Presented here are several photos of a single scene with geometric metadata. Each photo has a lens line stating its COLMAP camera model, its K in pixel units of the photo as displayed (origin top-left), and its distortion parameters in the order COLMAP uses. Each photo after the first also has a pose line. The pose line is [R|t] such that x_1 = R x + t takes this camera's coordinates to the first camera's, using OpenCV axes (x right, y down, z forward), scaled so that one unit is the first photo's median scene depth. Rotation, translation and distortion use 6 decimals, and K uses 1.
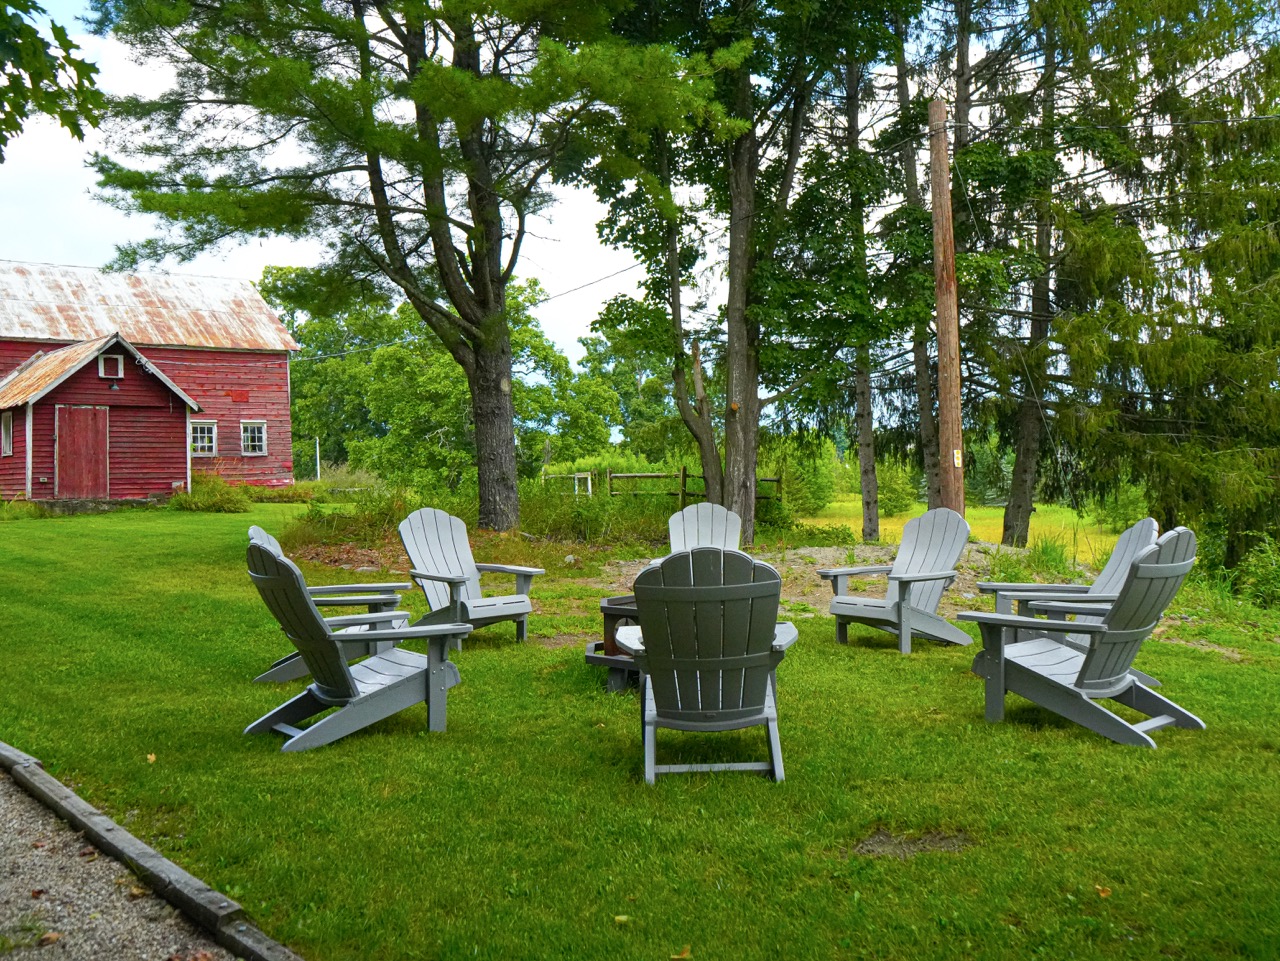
lens RADIAL K [[1225.2, 0, 637.2], [0, 1225.2, 468.3], [0, 0, 1]] dist [0.050090, 0.000000]
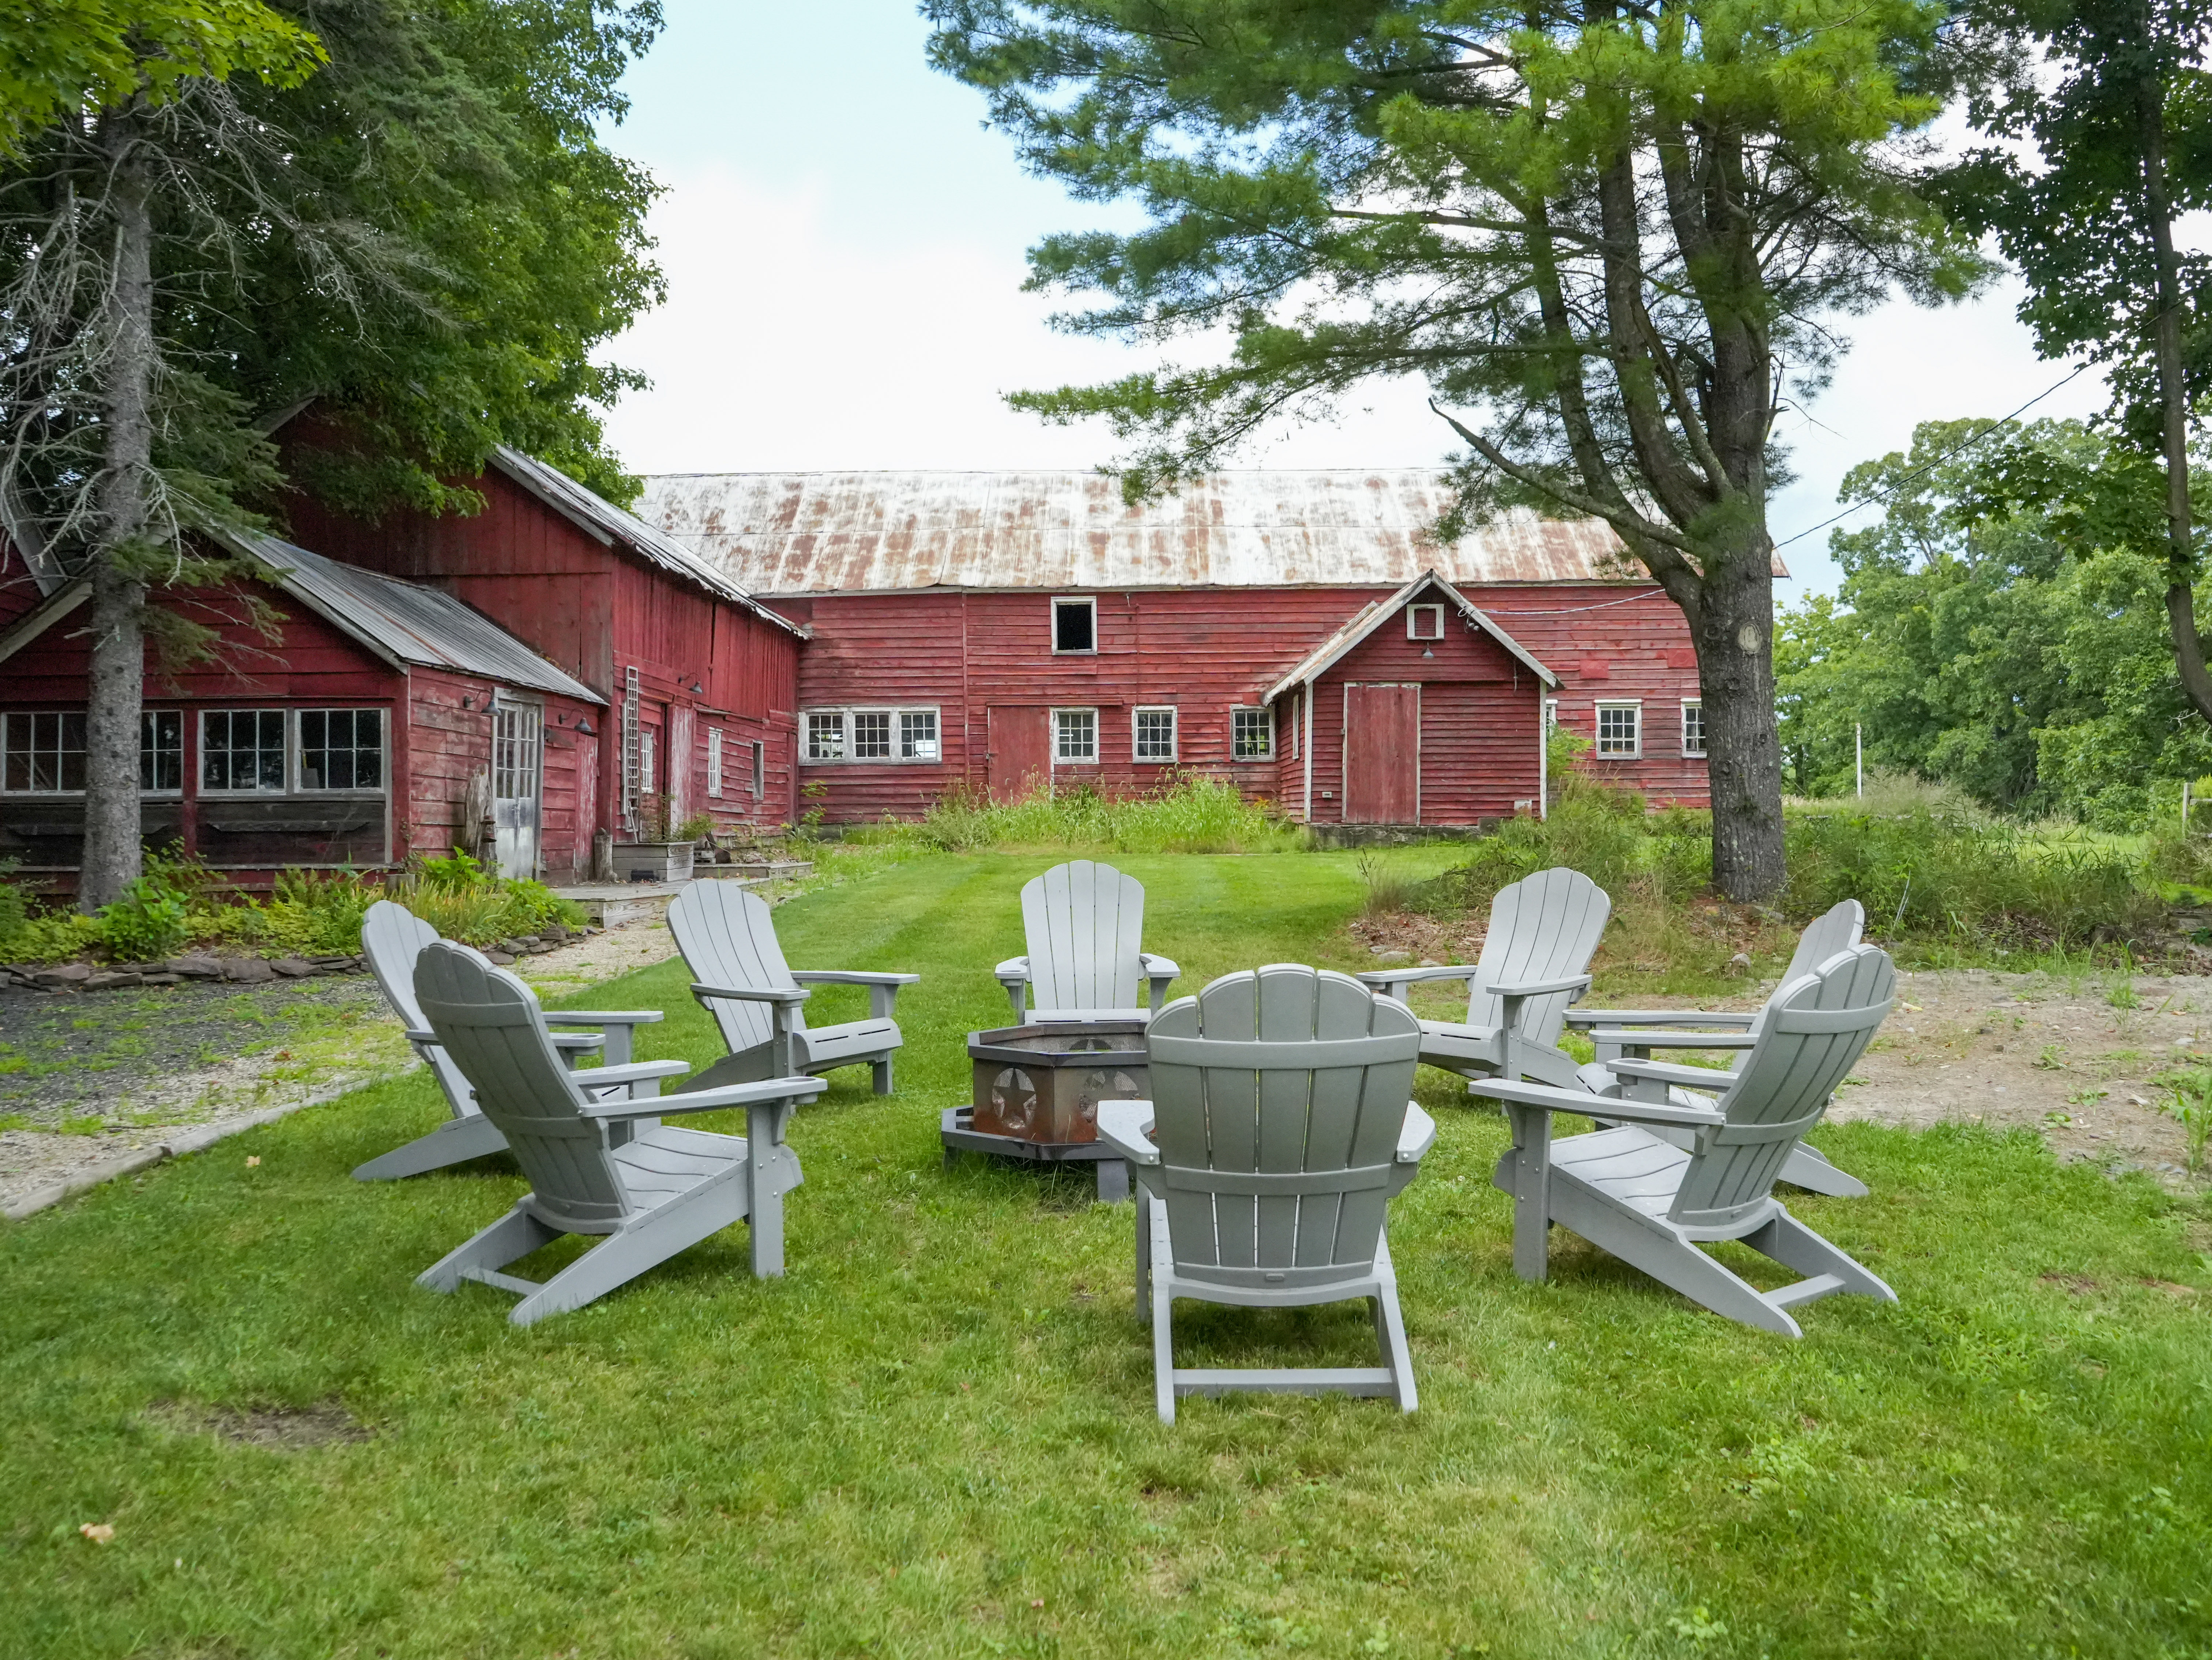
lens RADIAL K [[2029.8, 0, 1105.2], [0, 2029.8, 825.0], [0, 0, 1]] dist [-0.004471, 0.000000]
pose [[0.742695, 0.027470, -0.669066, 0.159293], [-0.008906, 0.999475, 0.031150, -0.006846], [0.669571, -0.017176, 0.742550, 0.089323]]
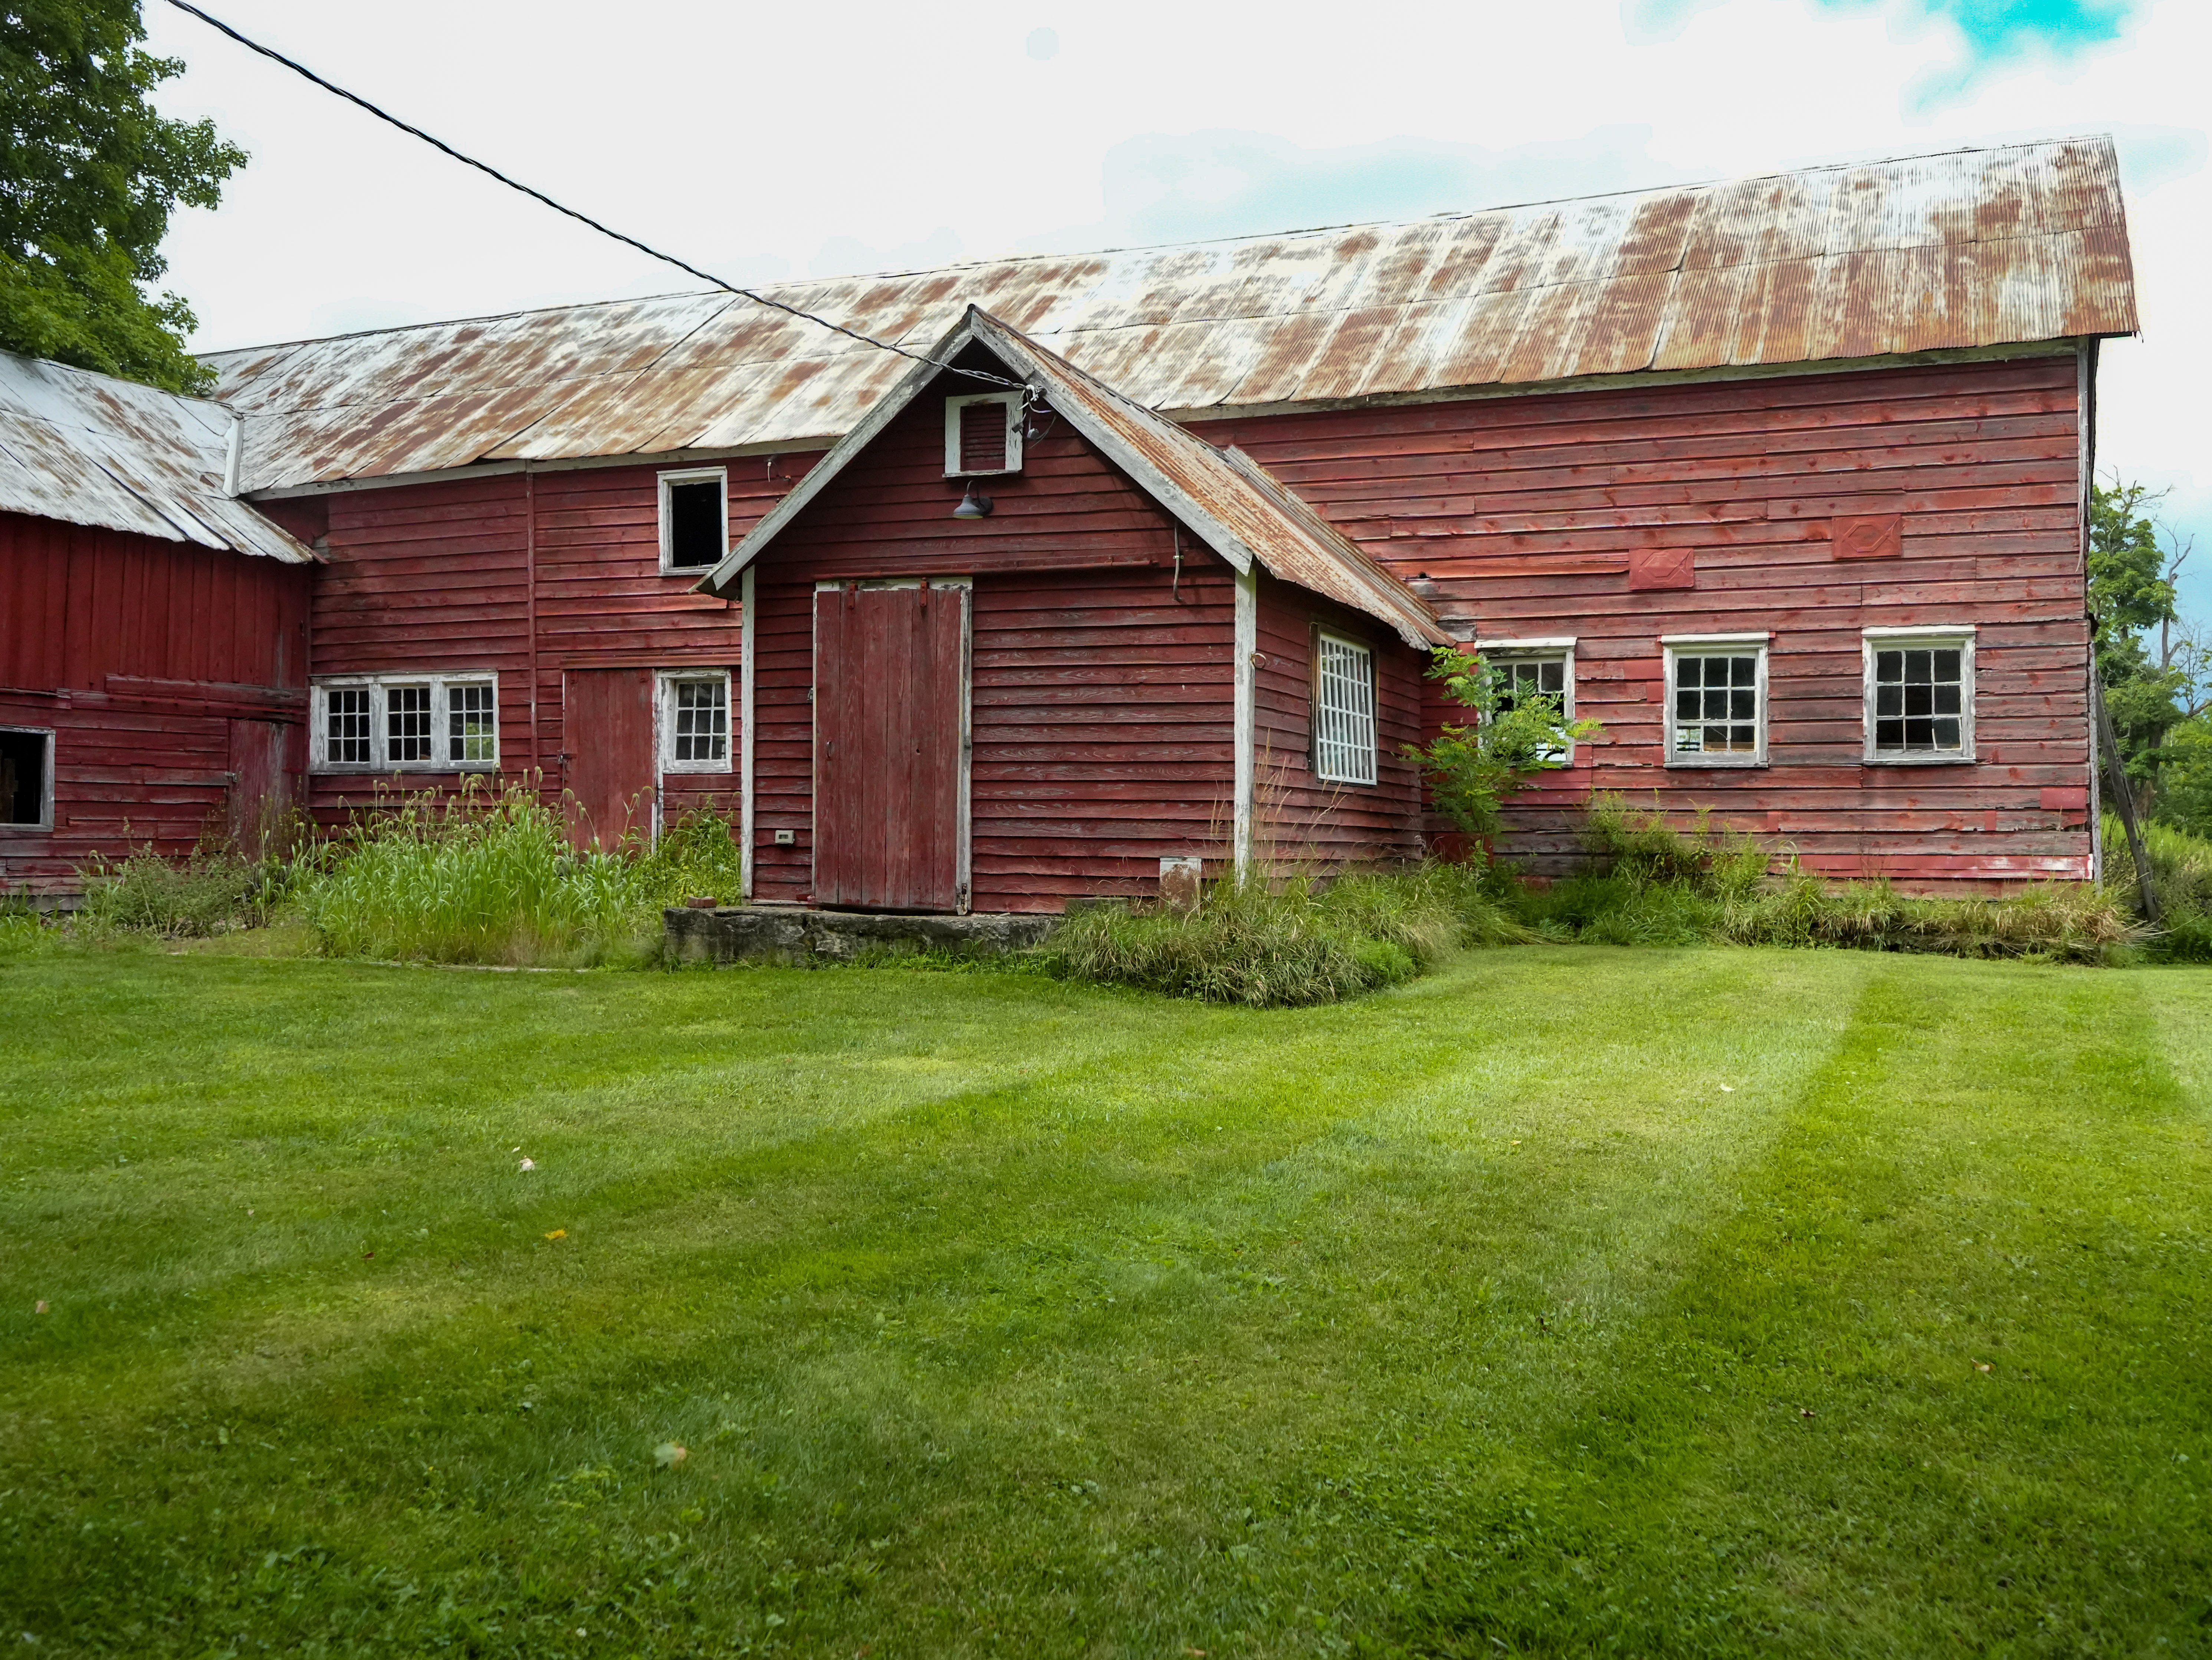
lens RADIAL K [[2029.9, 0, 1120.0], [0, 2029.9, 832.5], [0, 0, 1]] dist [-0.004471, 0.000000]
pose [[0.443959, 0.029475, -0.895562, -0.001024], [-0.014306, 0.999565, 0.025806, -0.004973], [0.895933, 0.001355, 0.444188, 0.790272]]
